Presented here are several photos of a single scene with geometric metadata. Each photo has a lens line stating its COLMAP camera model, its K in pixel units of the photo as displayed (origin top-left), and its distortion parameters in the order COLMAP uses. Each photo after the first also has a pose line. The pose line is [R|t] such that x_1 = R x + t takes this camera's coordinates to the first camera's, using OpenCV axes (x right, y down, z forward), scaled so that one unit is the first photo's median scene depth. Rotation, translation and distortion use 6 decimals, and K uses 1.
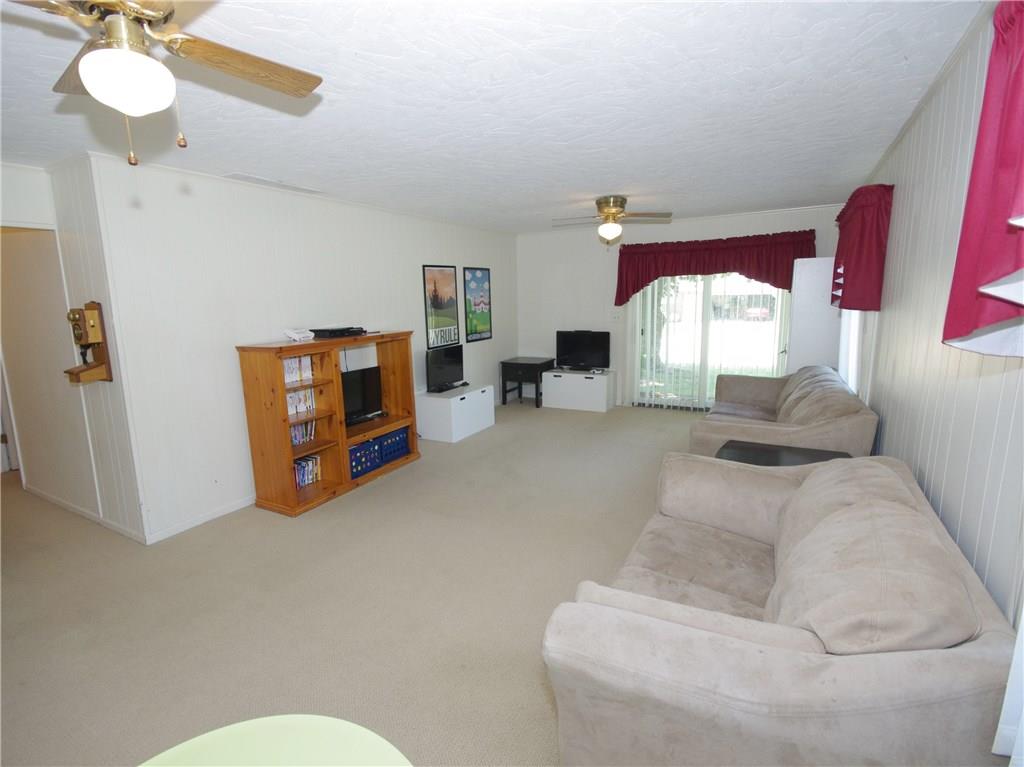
lens RADIAL K [[515.8, 0, 512.0], [0, 515.8, 383.5], [0, 0, 1]] dist [-0.002653, -0.000061]
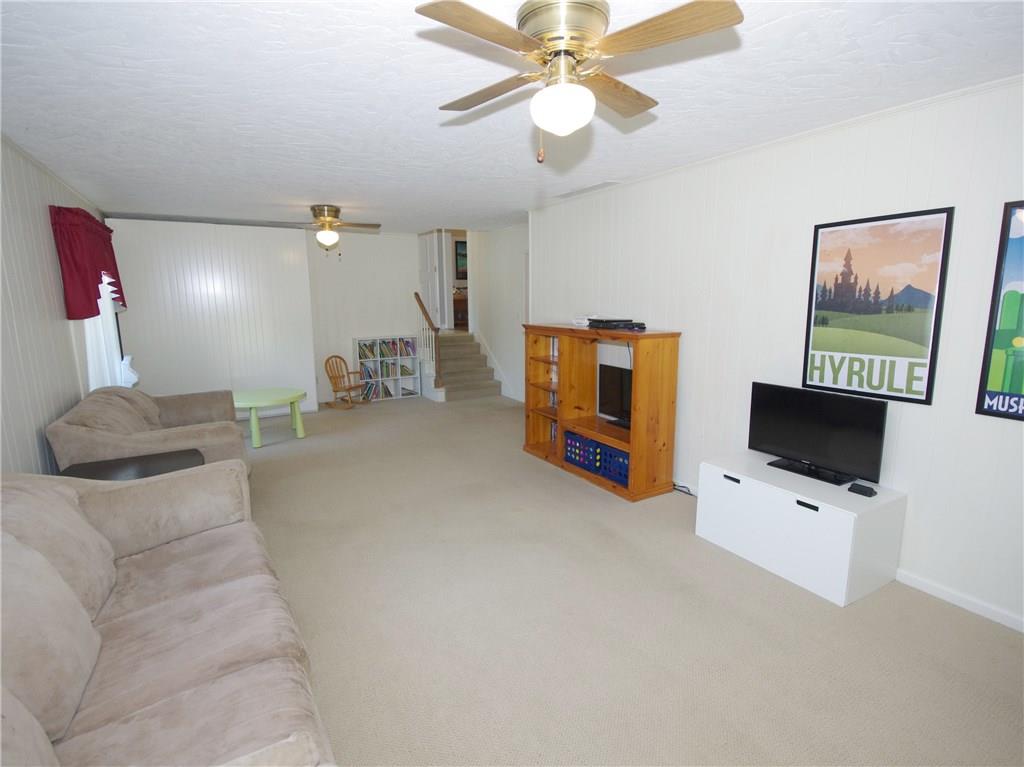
lens RADIAL K [[515.8, 0, 512.0], [0, 515.8, 383.5], [0, 0, 1]] dist [-0.002653, -0.000061]
pose [[-0.544558, 0.170893, -0.821129, 0.431610], [-0.121138, 0.952732, 0.278618, -0.179309], [0.829929, 0.251193, -0.498116, 1.008551]]
